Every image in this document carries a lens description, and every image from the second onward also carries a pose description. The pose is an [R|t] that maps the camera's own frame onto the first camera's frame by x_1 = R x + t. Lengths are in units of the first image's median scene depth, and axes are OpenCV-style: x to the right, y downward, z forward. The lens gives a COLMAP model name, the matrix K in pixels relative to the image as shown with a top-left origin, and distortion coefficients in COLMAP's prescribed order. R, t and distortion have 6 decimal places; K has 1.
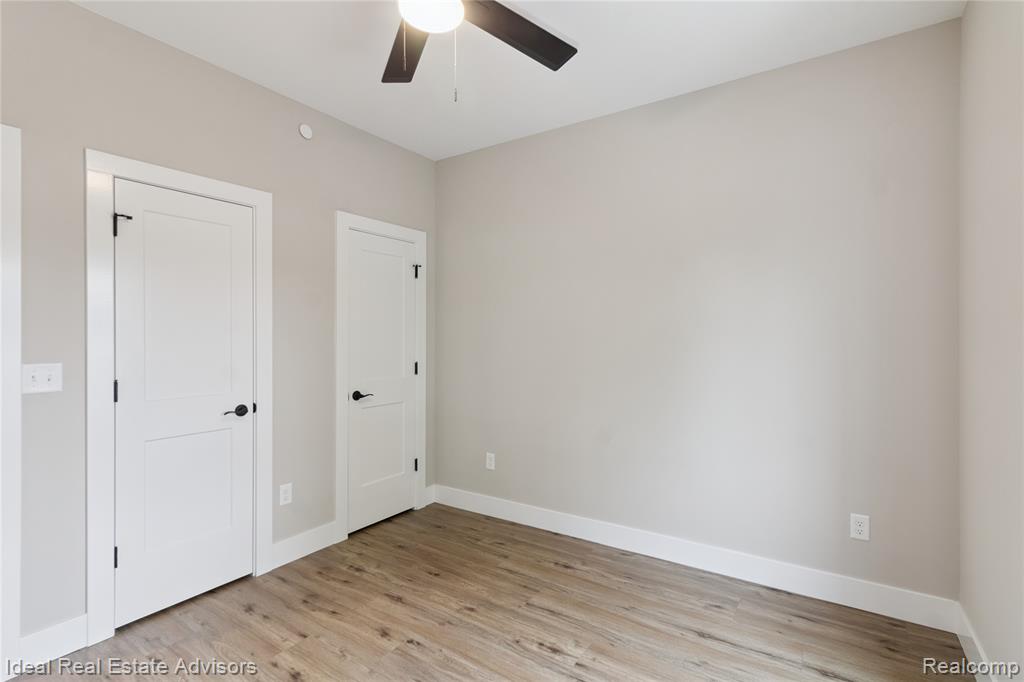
lens RADIAL K [[479.7, 0, 511.0], [0, 479.7, 341.0], [0, 0, 1]] dist [0.009357, -0.000858]
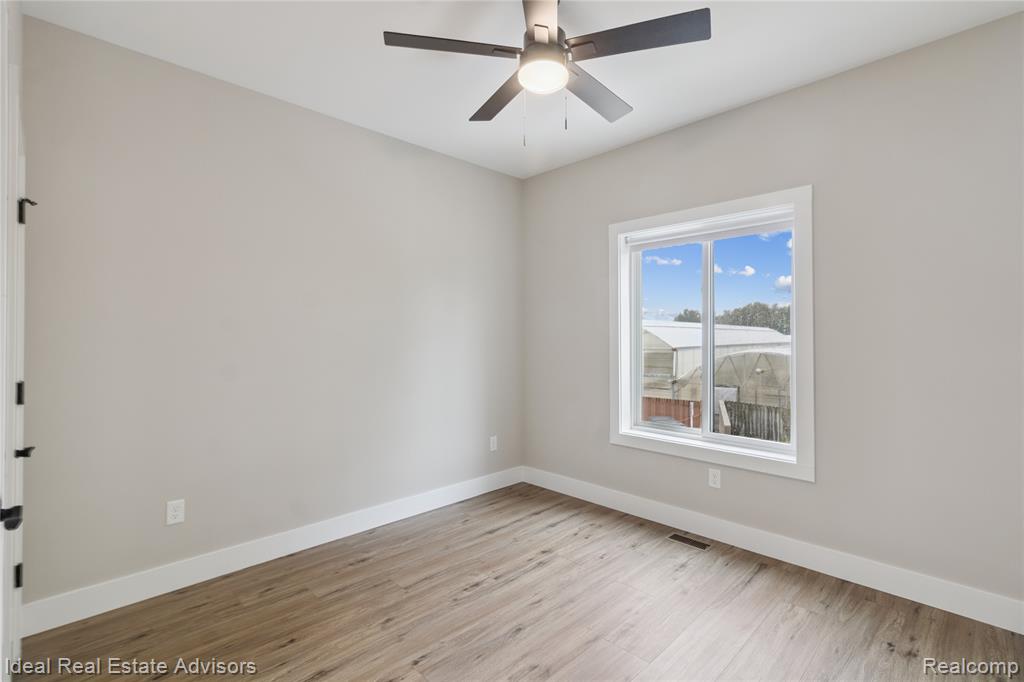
lens RADIAL K [[479.7, 0, 514.7], [0, 479.7, 331.2], [0, 0, 1]] dist [0.009357, -0.000858]
pose [[0.202571, 0.013037, 0.979181, -0.922734], [0.008532, 0.999850, -0.015077, -0.002098], [-0.979230, 0.011409, 0.202429, 0.520060]]
